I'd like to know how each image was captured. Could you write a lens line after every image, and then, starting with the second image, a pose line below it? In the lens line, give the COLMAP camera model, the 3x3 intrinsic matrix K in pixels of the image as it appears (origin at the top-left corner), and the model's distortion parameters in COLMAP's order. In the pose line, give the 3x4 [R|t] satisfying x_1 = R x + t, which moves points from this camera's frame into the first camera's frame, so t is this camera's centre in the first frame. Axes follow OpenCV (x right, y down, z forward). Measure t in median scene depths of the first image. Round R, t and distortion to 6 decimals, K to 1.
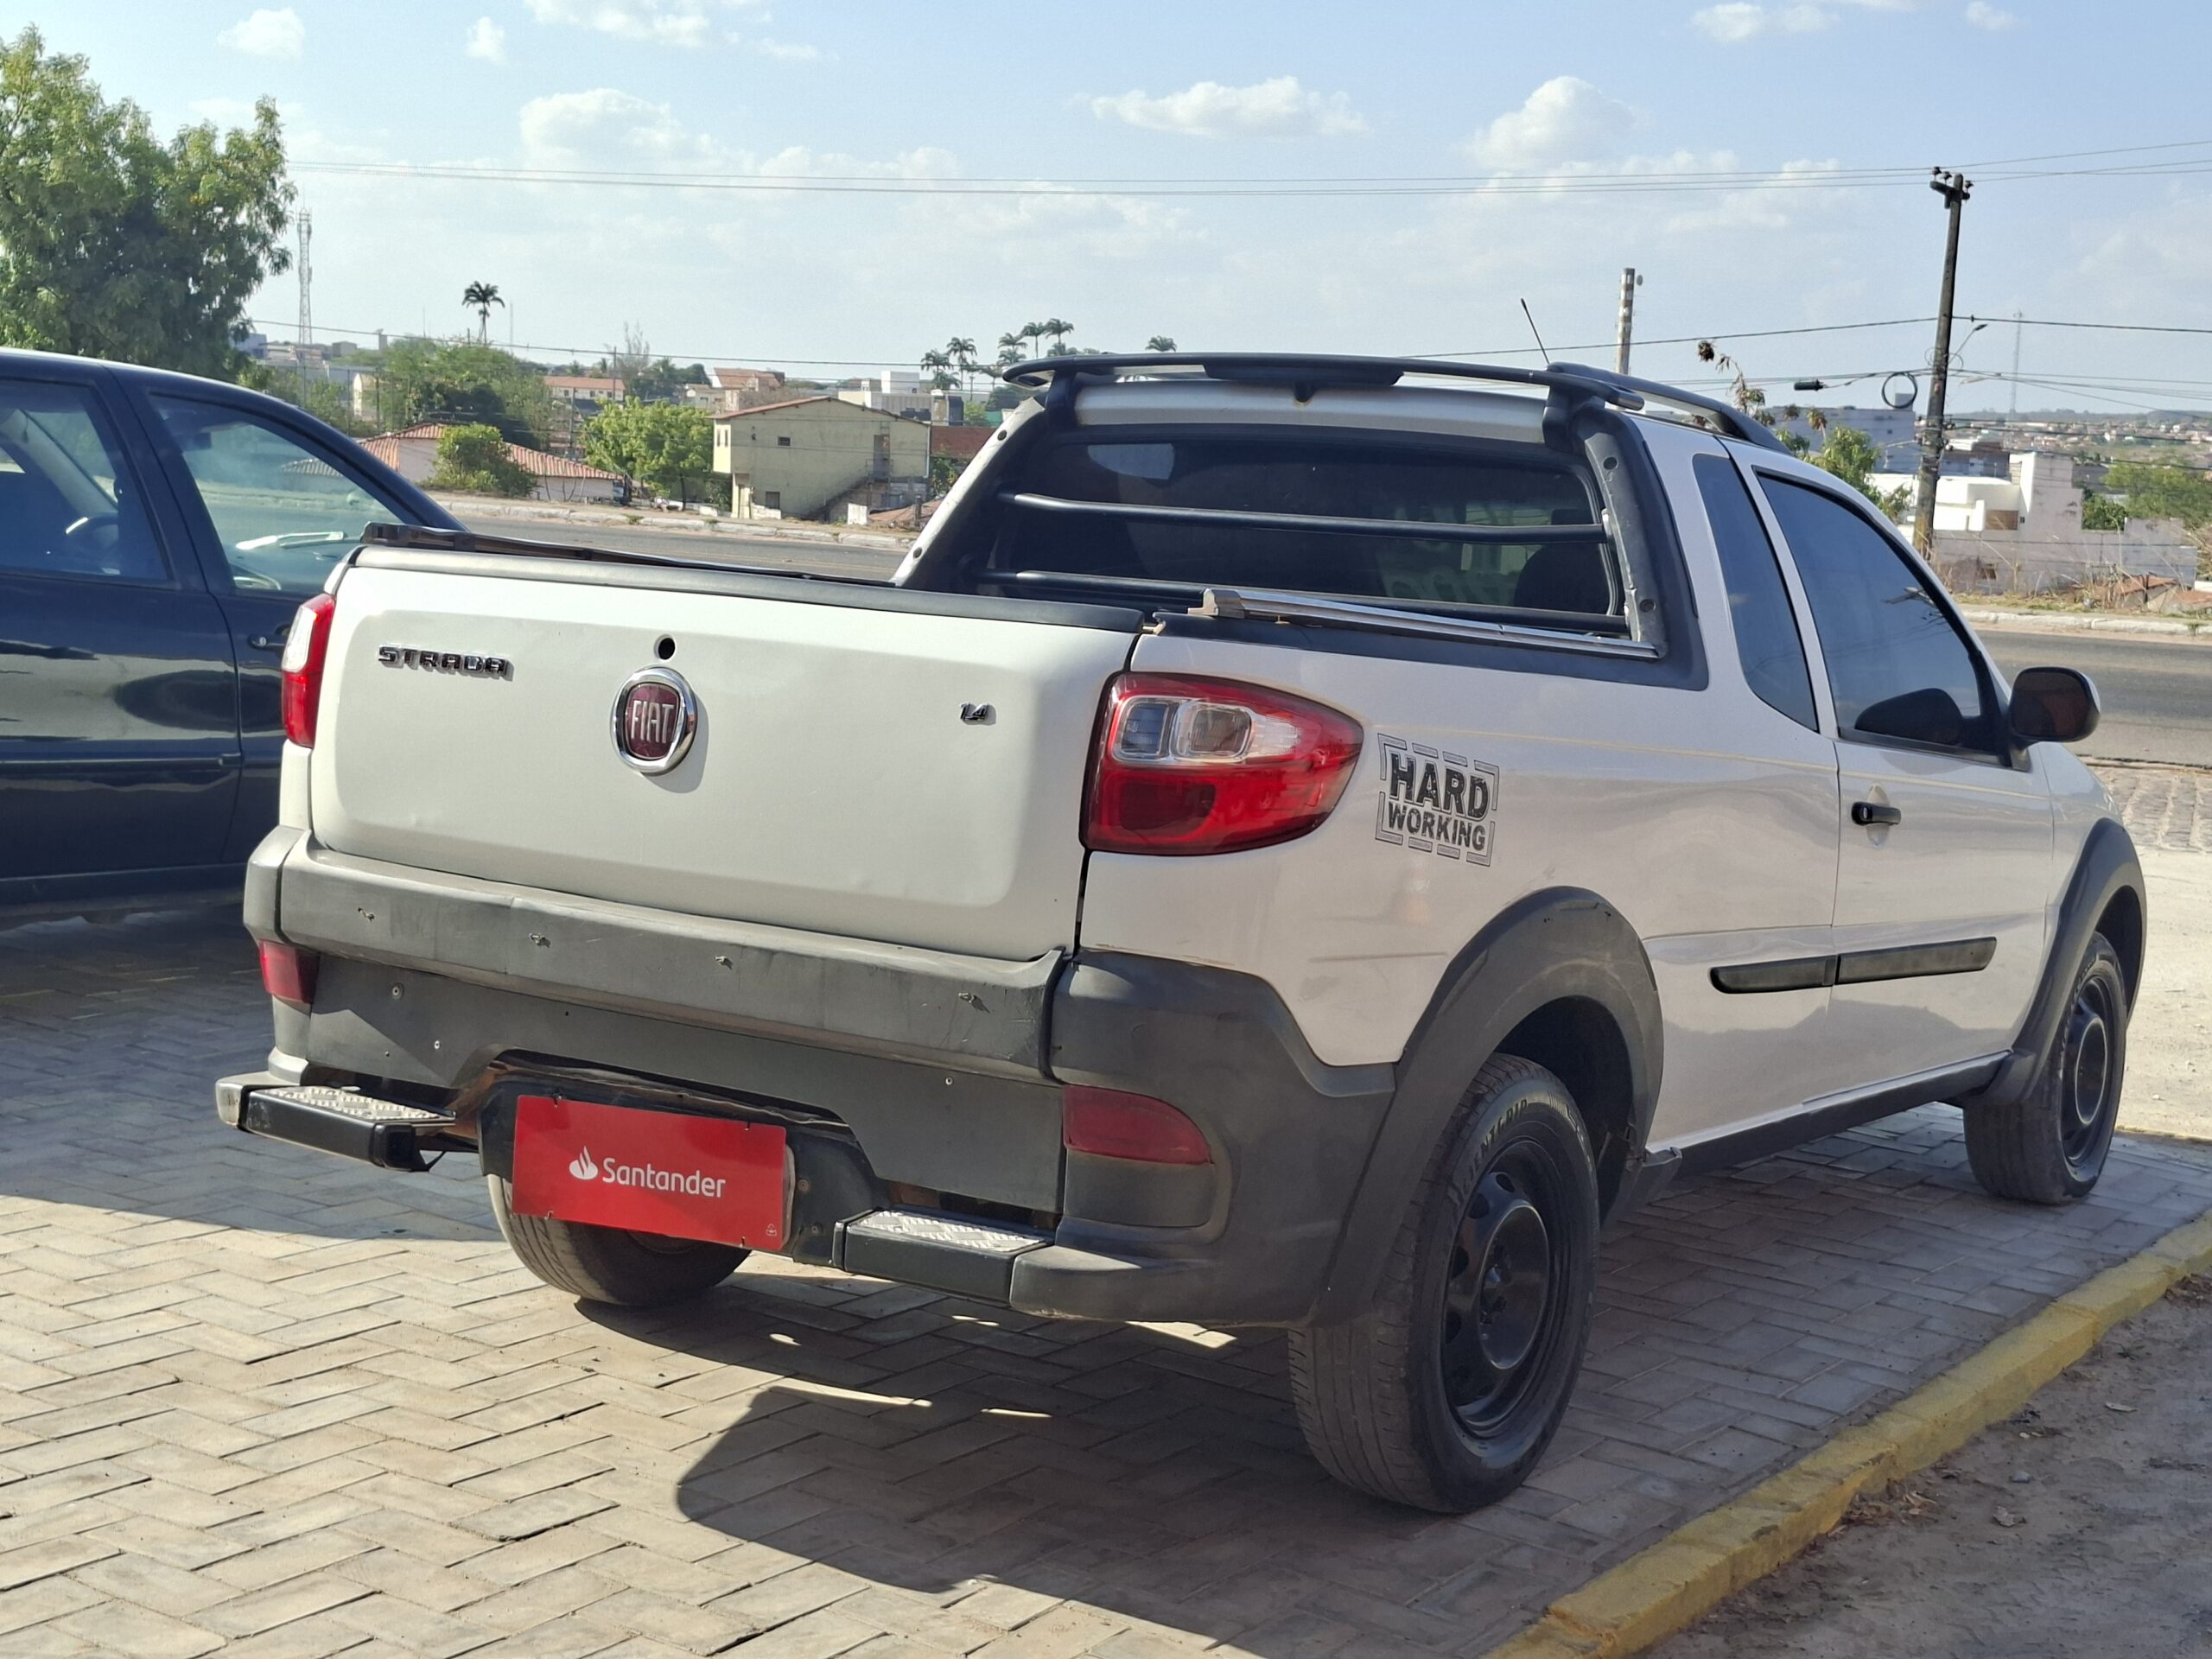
lens RADIAL K [[3095.1, 0, 1096.8], [0, 3095.1, 832.1], [0, 0, 1]] dist [0.102219, 0.000000]
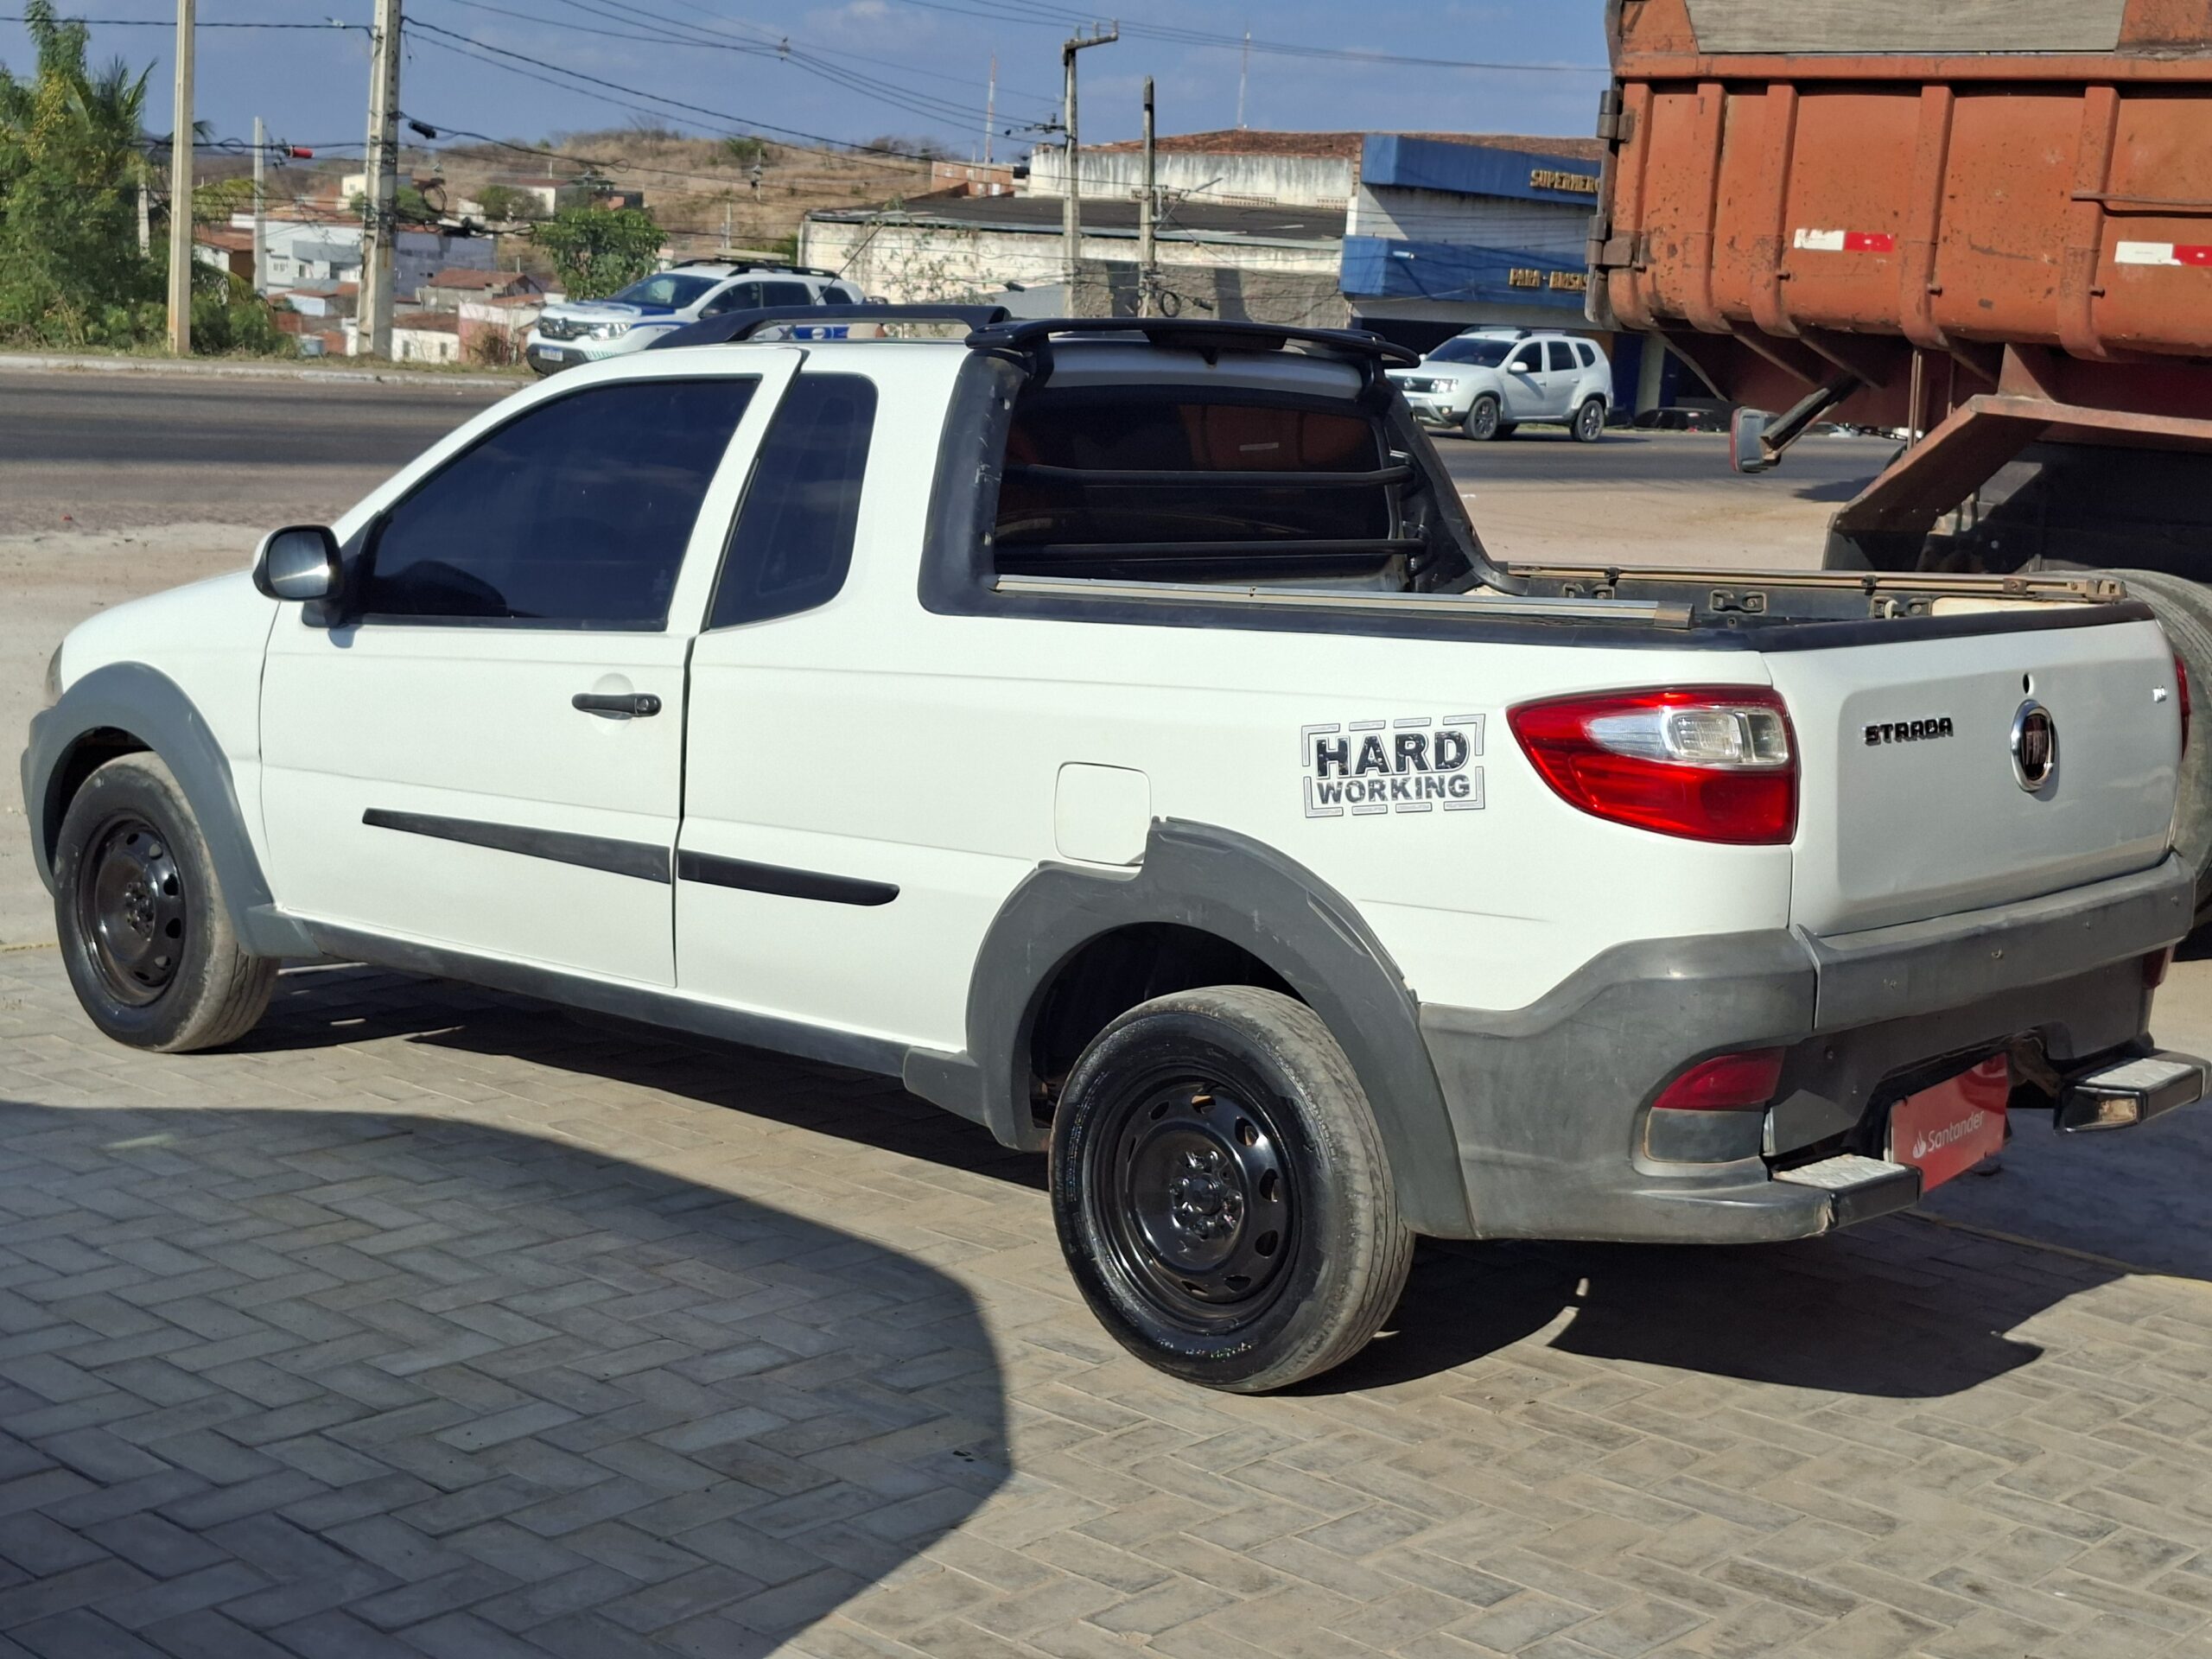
lens RADIAL K [[3095.1, 0, 1115.4], [0, 3095.1, 831.5], [0, 0, 1]] dist [0.102219, 0.000000]
pose [[0.148515, -0.204730, 0.967486, -1.288273], [0.060179, 0.978393, 0.197800, -0.248177], [-0.987077, 0.028846, 0.157626, 1.106726]]
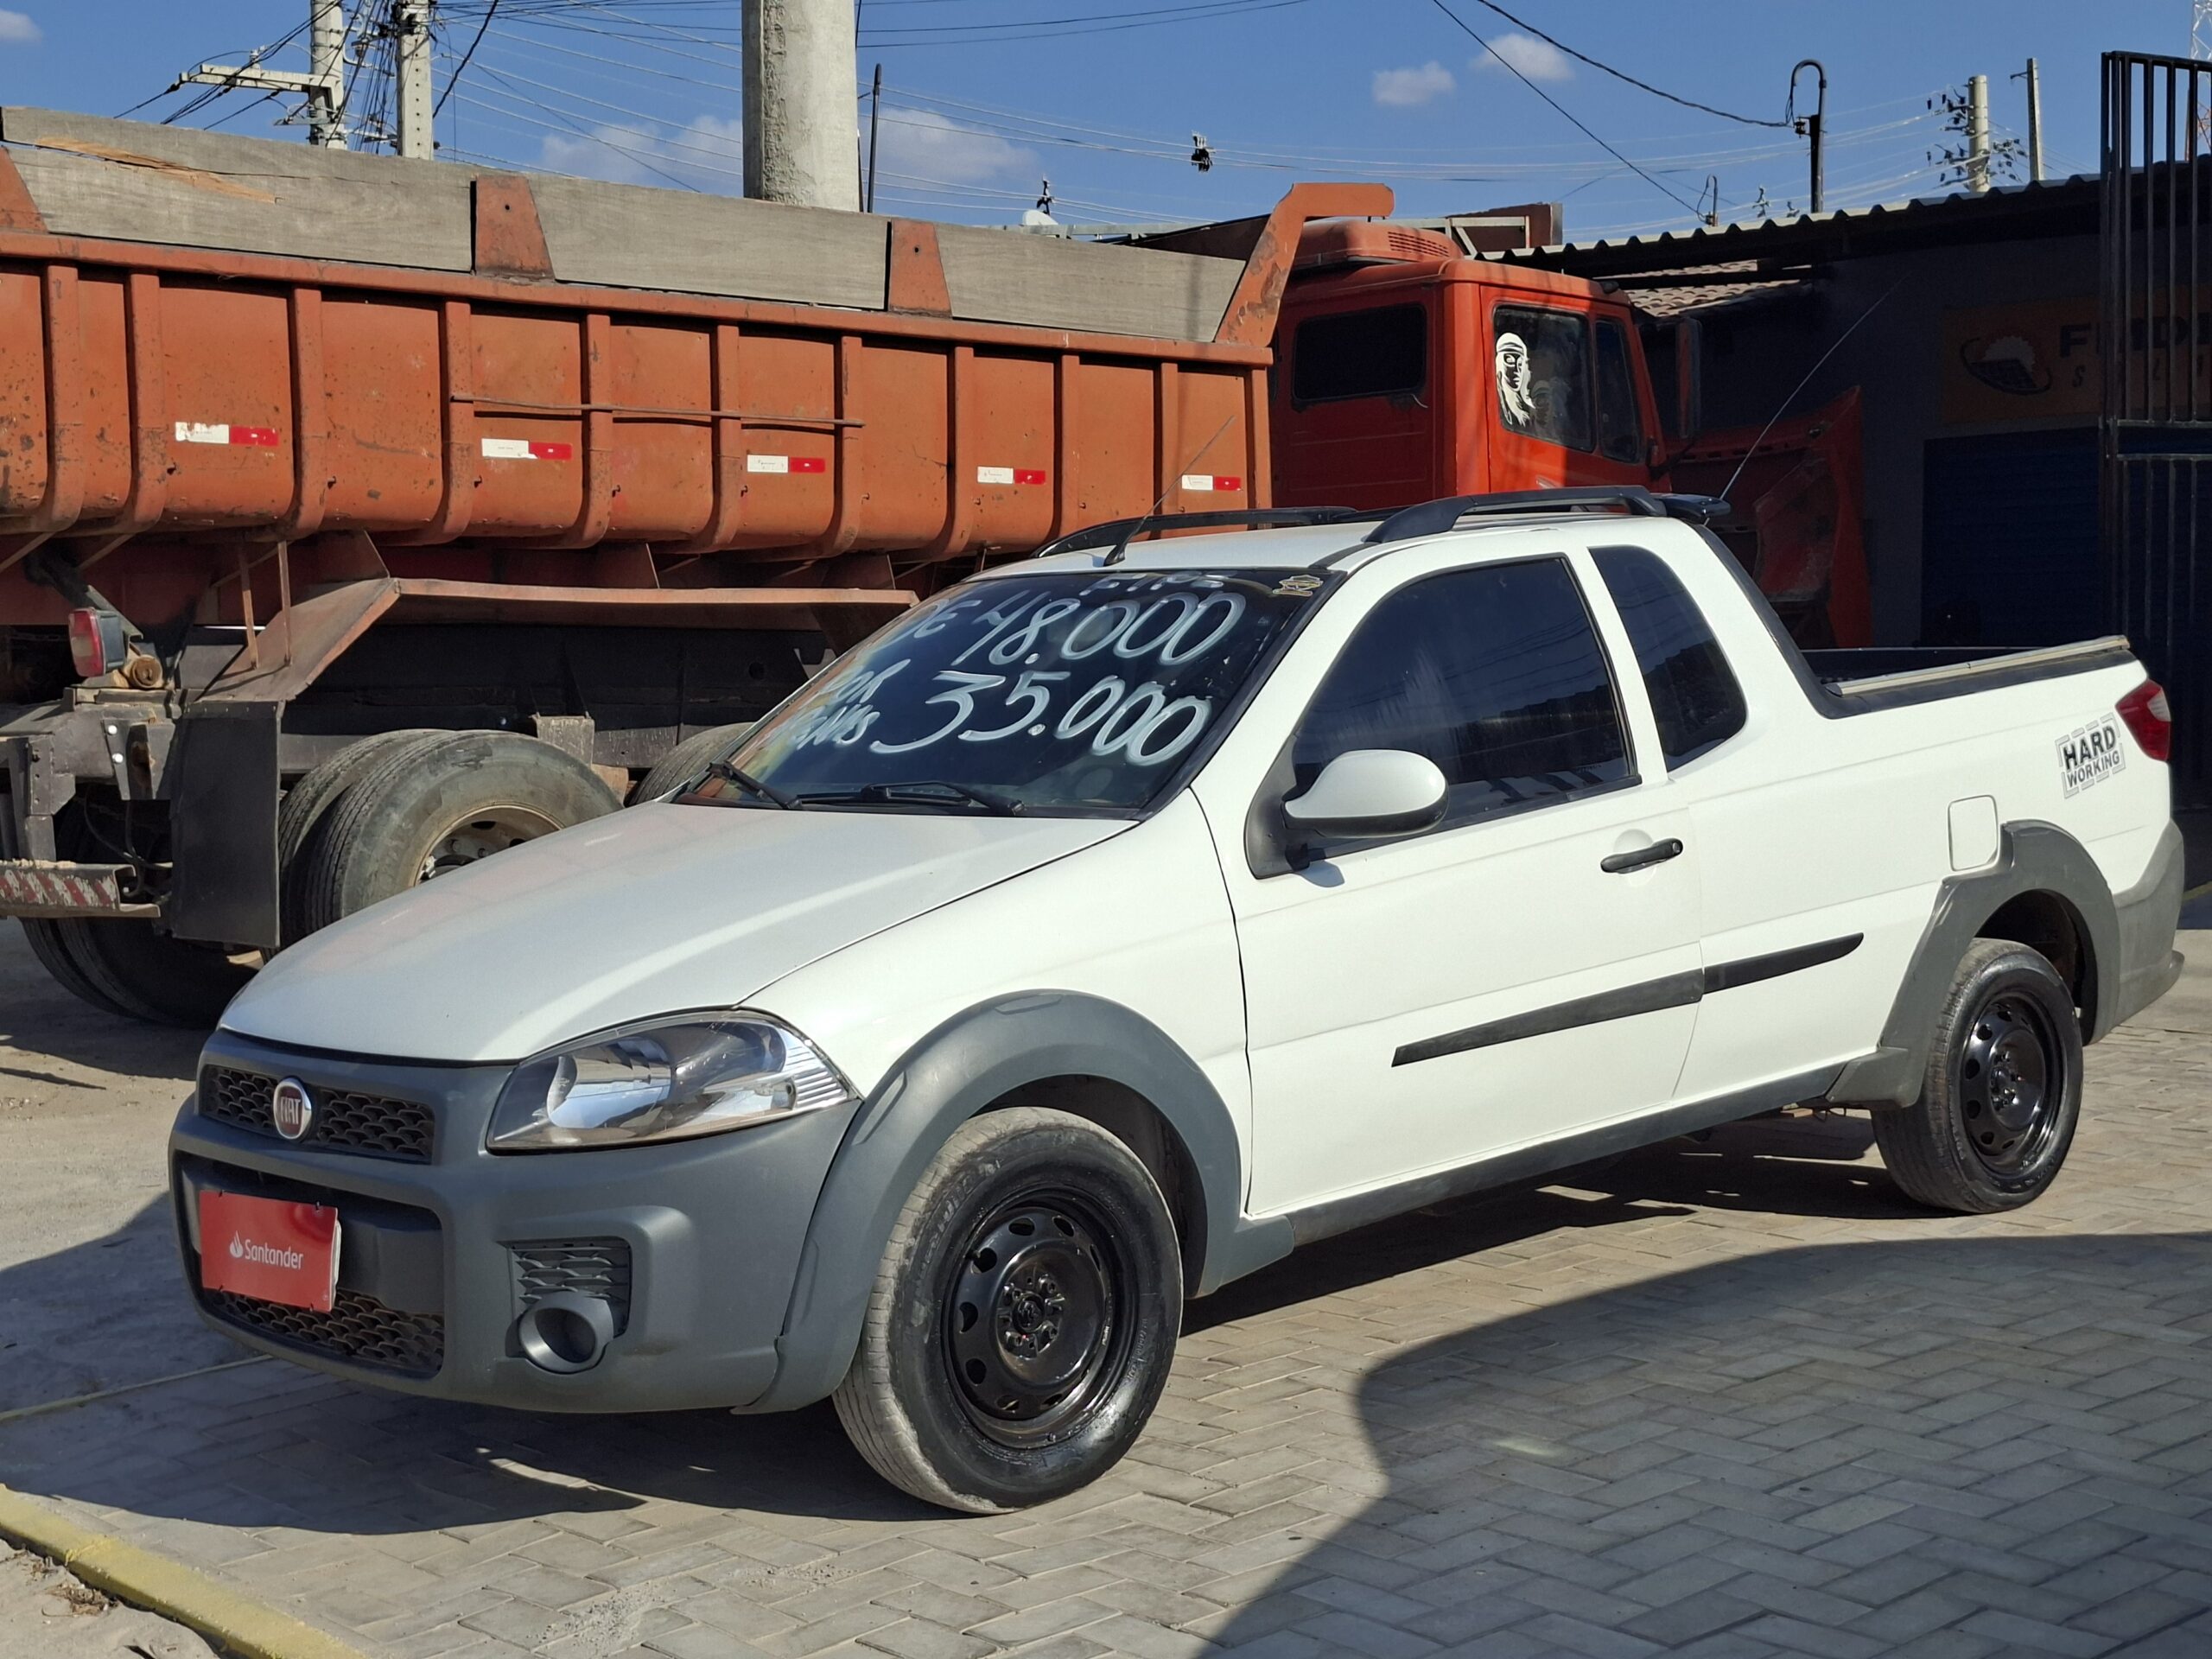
lens RADIAL K [[3095.1, 0, 1132.2], [0, 3095.1, 822.8], [0, 0, 1]] dist [0.102219, 0.000000]
pose [[-0.969918, -0.049297, 0.238386, -0.131713], [-0.004199, 0.982522, 0.186099, -0.334501], [-0.243394, 0.179500, -0.953173, 2.961718]]
